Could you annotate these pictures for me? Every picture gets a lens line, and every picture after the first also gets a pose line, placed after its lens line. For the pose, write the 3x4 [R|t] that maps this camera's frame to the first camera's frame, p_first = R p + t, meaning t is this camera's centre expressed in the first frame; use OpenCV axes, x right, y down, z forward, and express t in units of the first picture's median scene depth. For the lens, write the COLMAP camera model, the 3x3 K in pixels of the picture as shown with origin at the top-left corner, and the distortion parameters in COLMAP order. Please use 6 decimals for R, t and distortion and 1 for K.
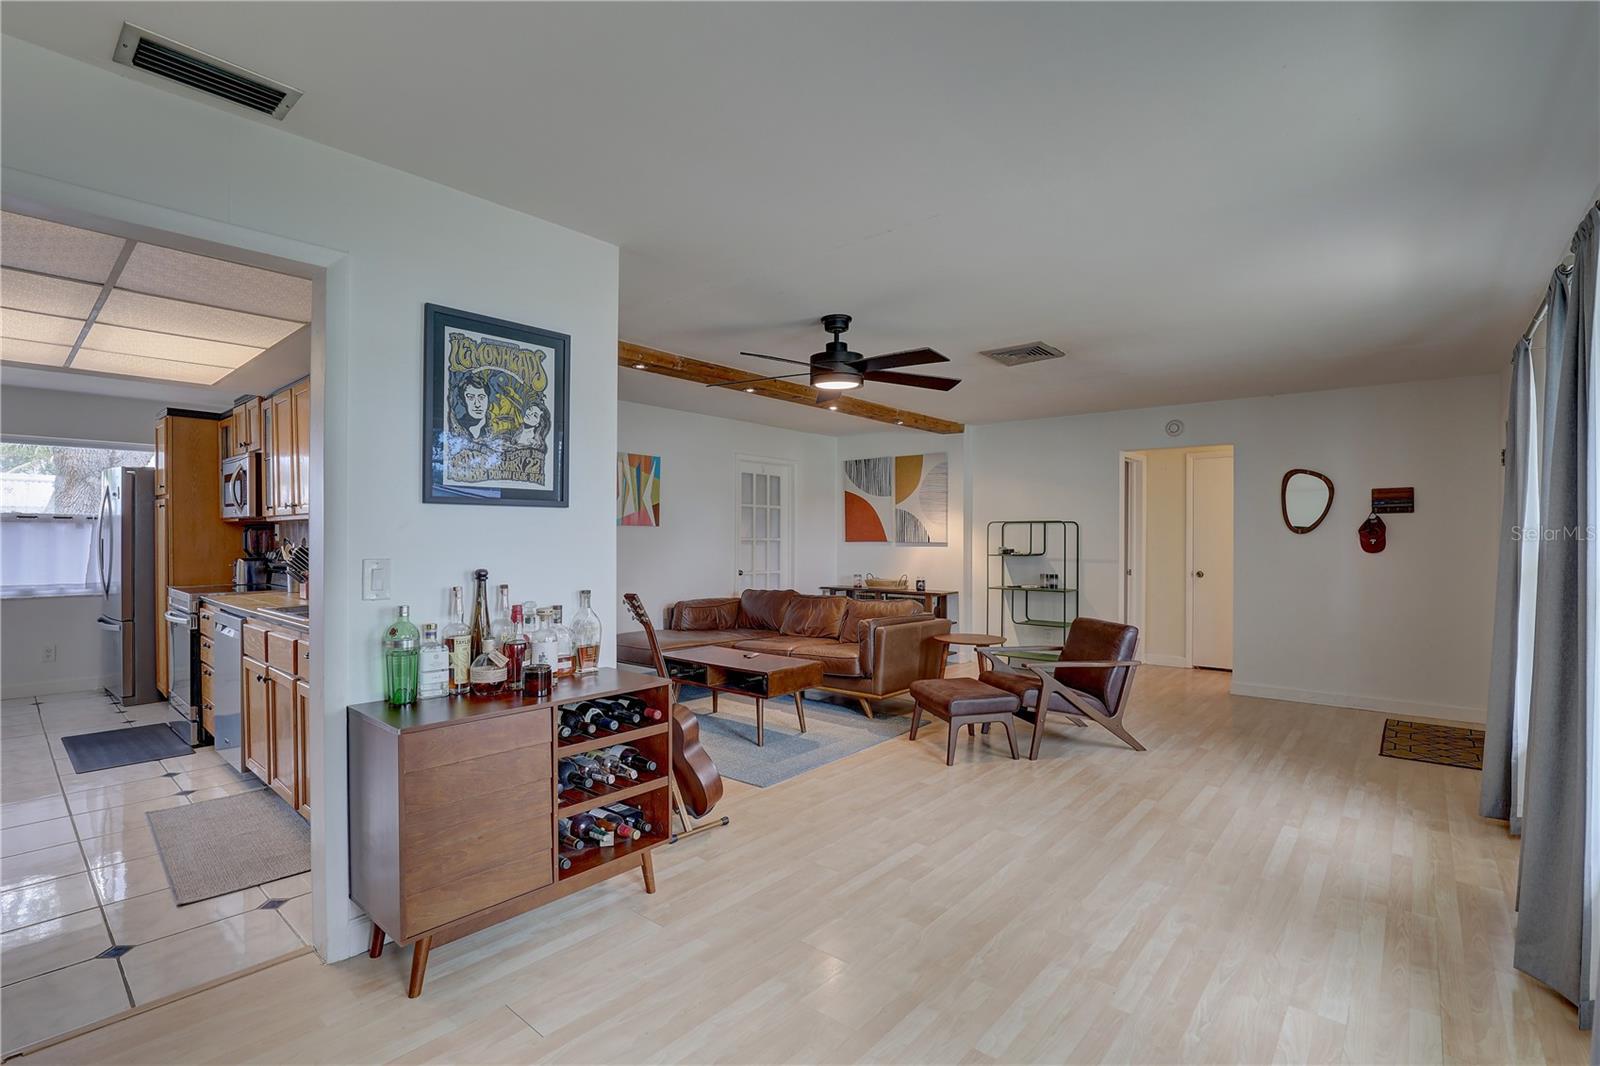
lens RADIAL K [[728.2, 0, 808.7], [0, 728.2, 539.6], [0, 0, 1]] dist [-0.032935, 0.004303]
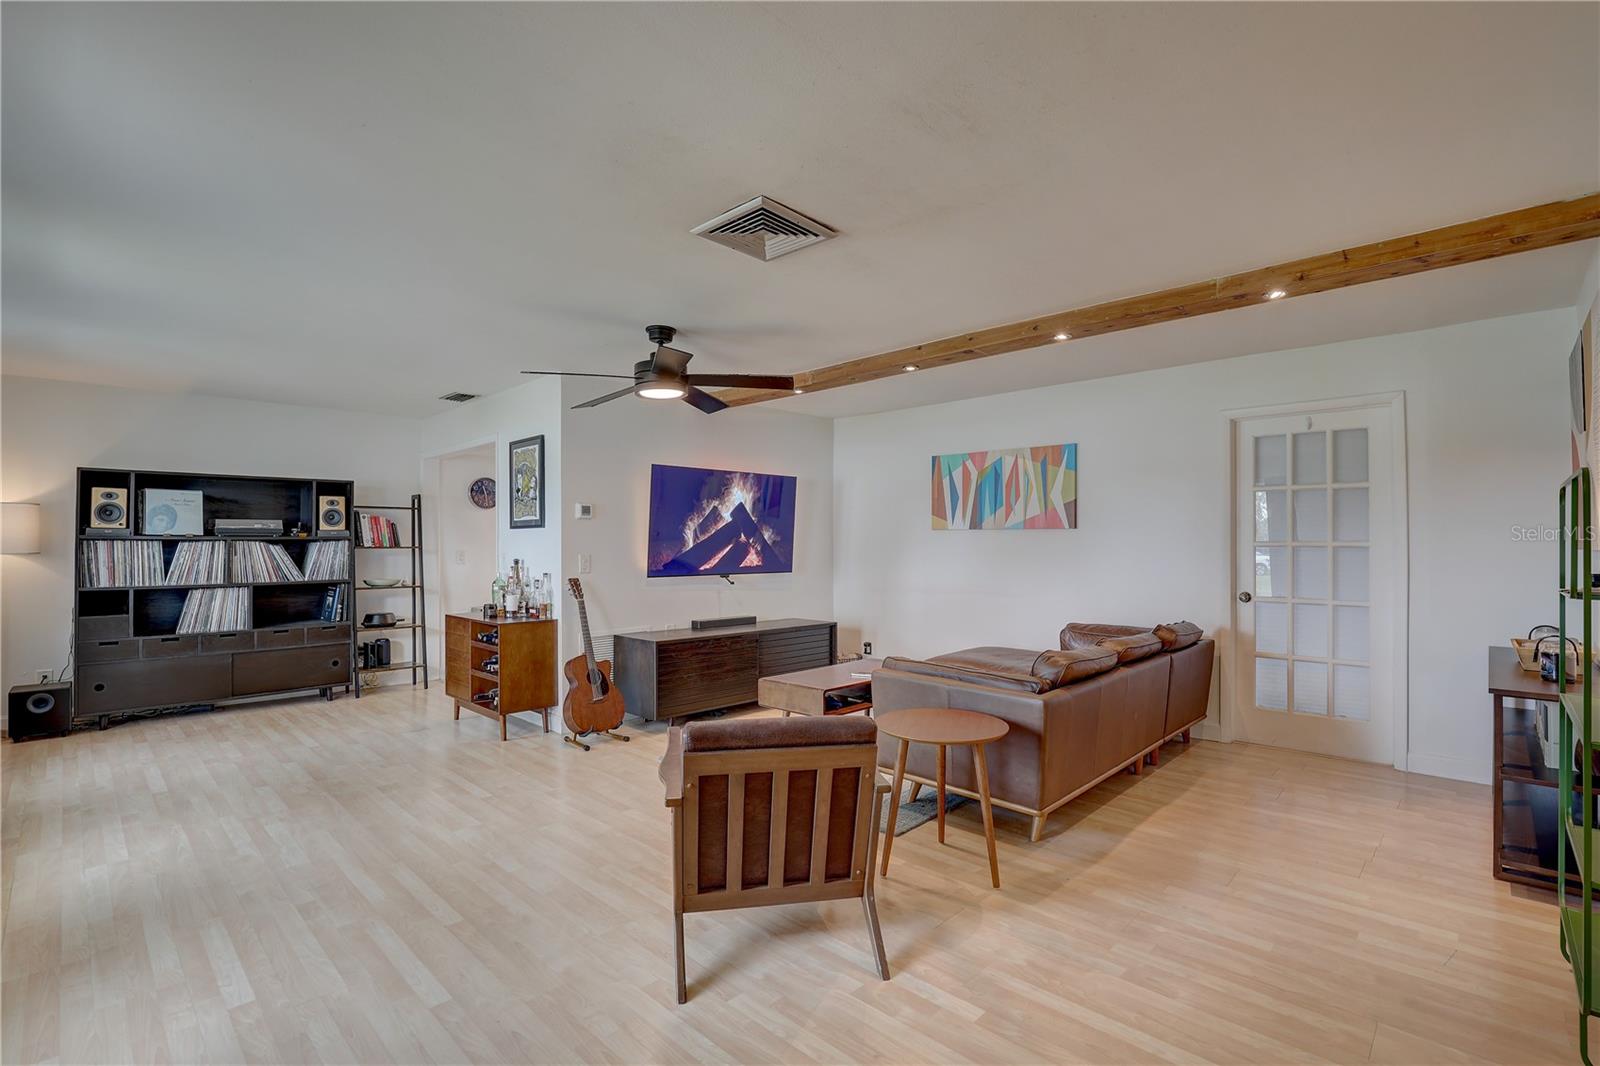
lens RADIAL K [[728.2, 0, 813.0], [0, 728.2, 544.4], [0, 0, 1]] dist [-0.032935, 0.004303]
pose [[-0.051895, -0.004321, -0.998643, 1.354247], [-0.000228, 0.999991, -0.004315, 0.005998], [0.998653, 0.000004, -0.051896, 1.634287]]
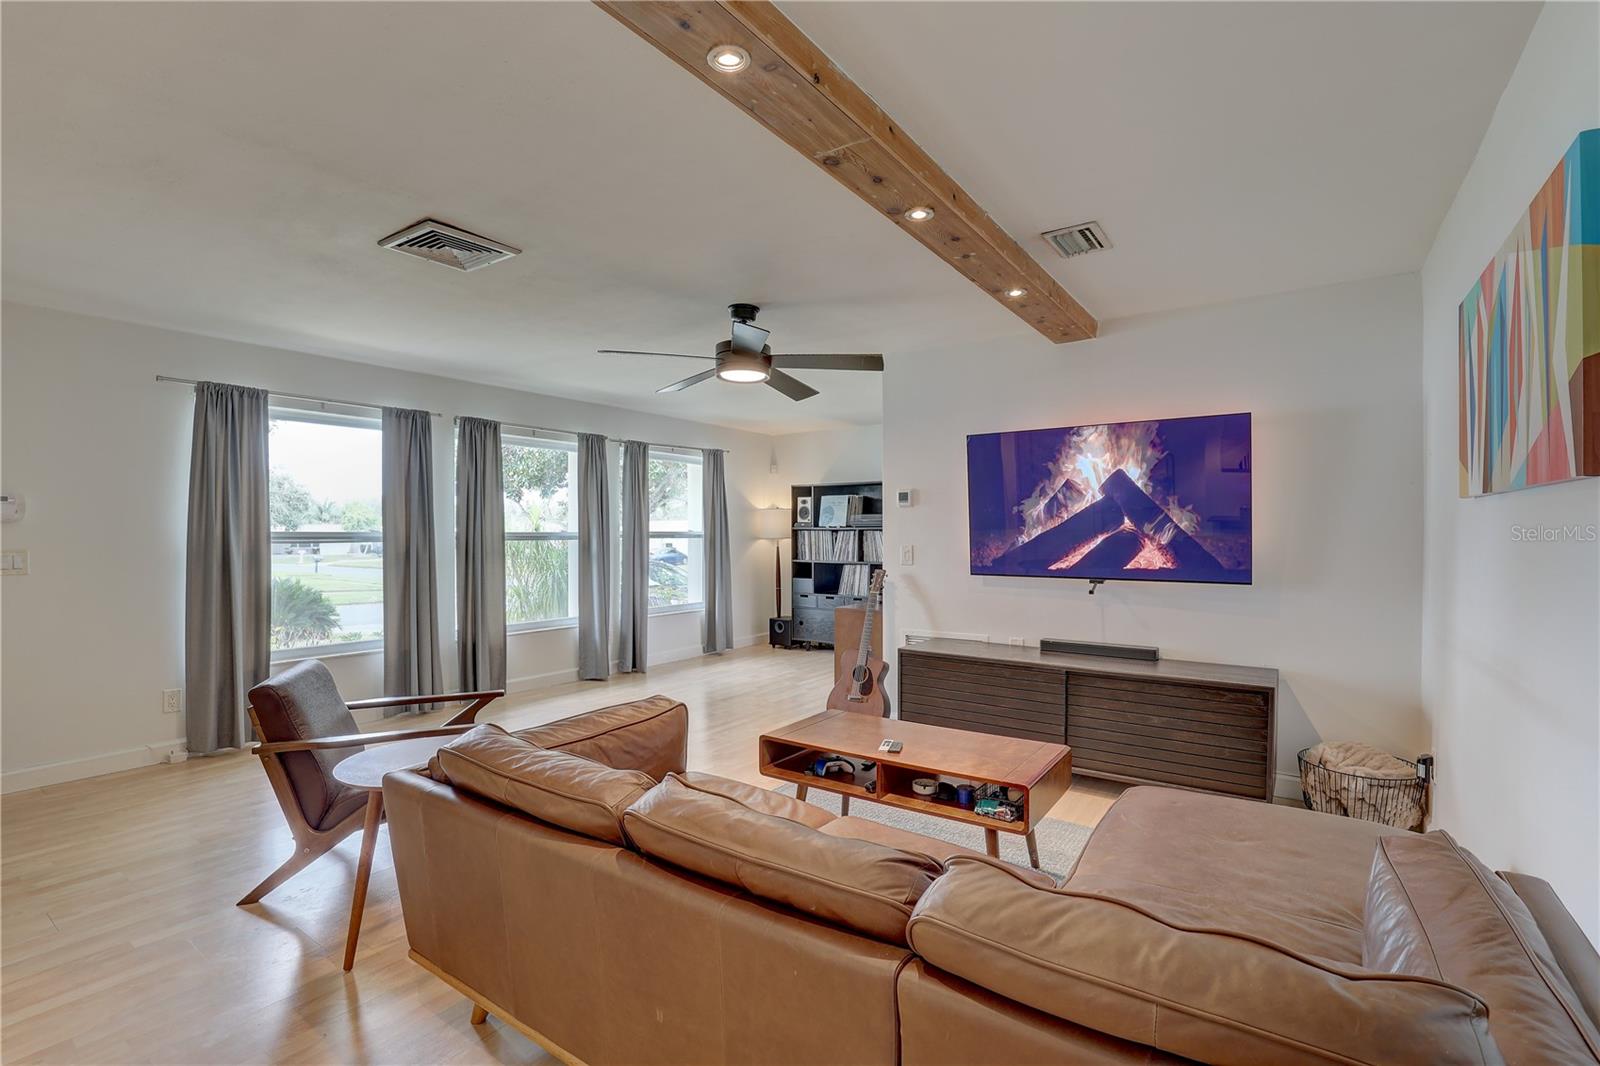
lens RADIAL K [[728.2, 0, 807.3], [0, 728.2, 526.6], [0, 0, 1]] dist [-0.032935, 0.004303]
pose [[-0.995257, -0.004853, -0.097159, 0.063108], [-0.004225, 0.999969, -0.006675, -0.005761], [0.097188, -0.006233, -0.995246, 2.555715]]
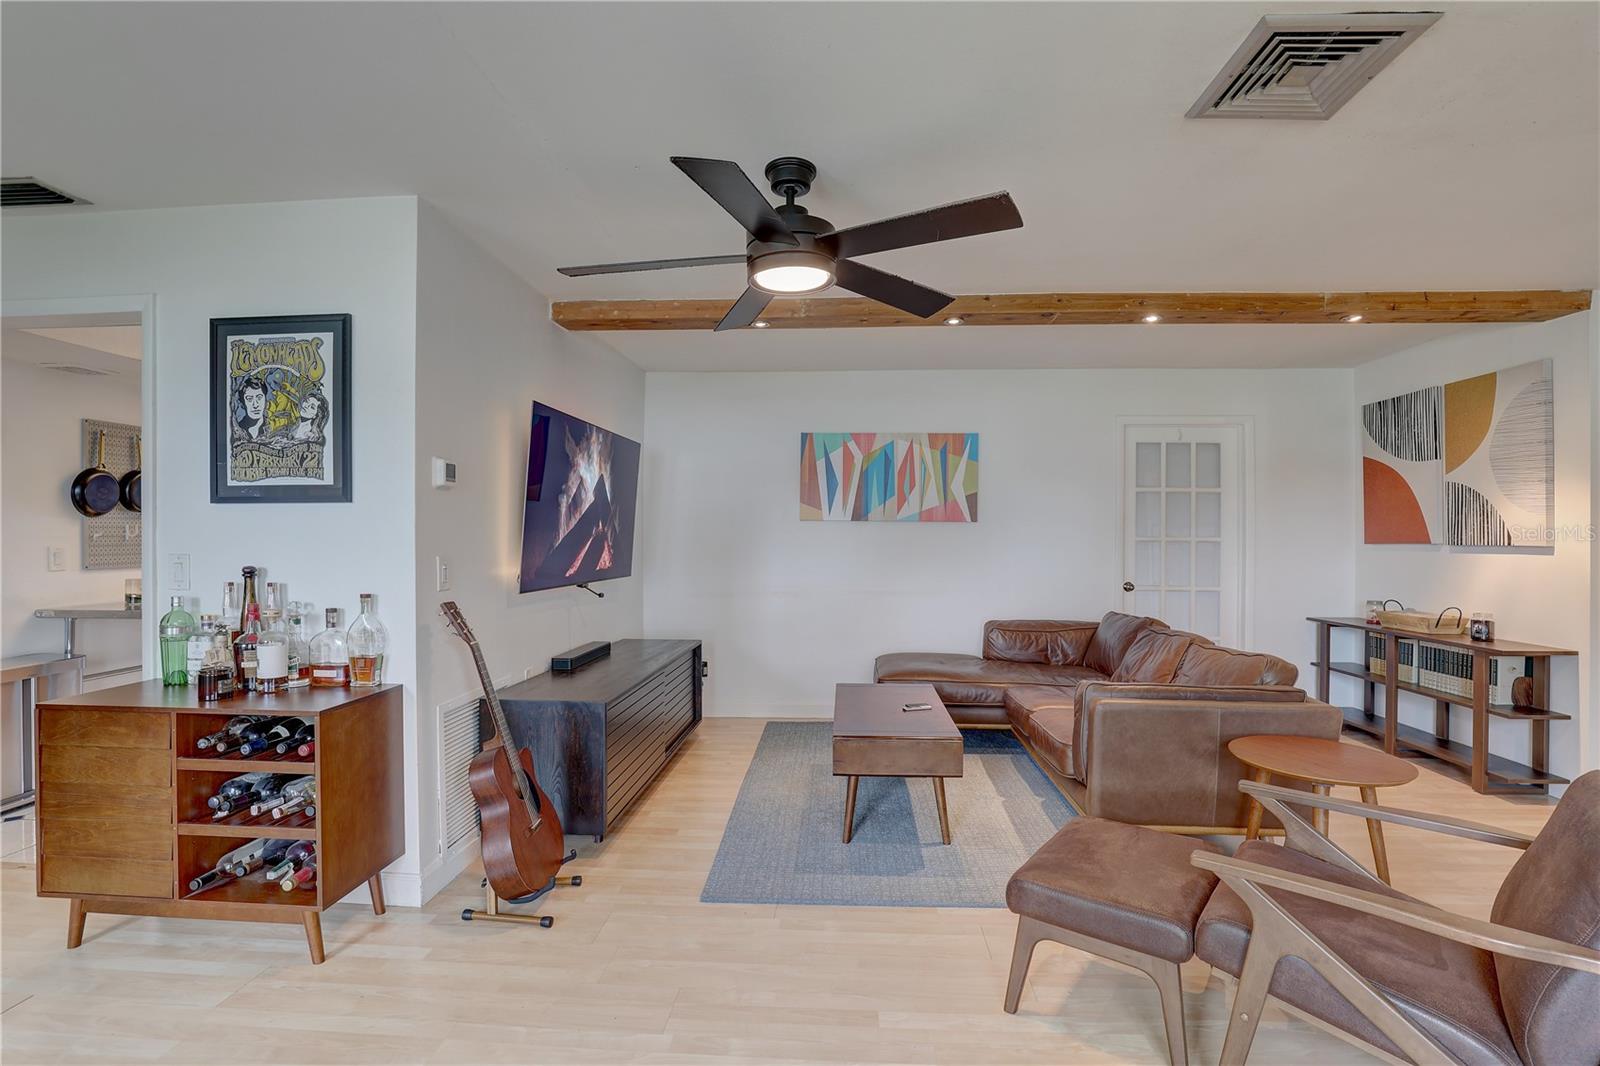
lens RADIAL K [[728.2, 0, 809.6], [0, 728.2, 539.6], [0, 0, 1]] dist [-0.032935, 0.004303]
pose [[0.601256, 0.001045, -0.799056, 0.678273], [-0.001847, 0.999998, -0.000082, 0.001624], [0.799054, 0.001525, 0.601257, 0.841907]]
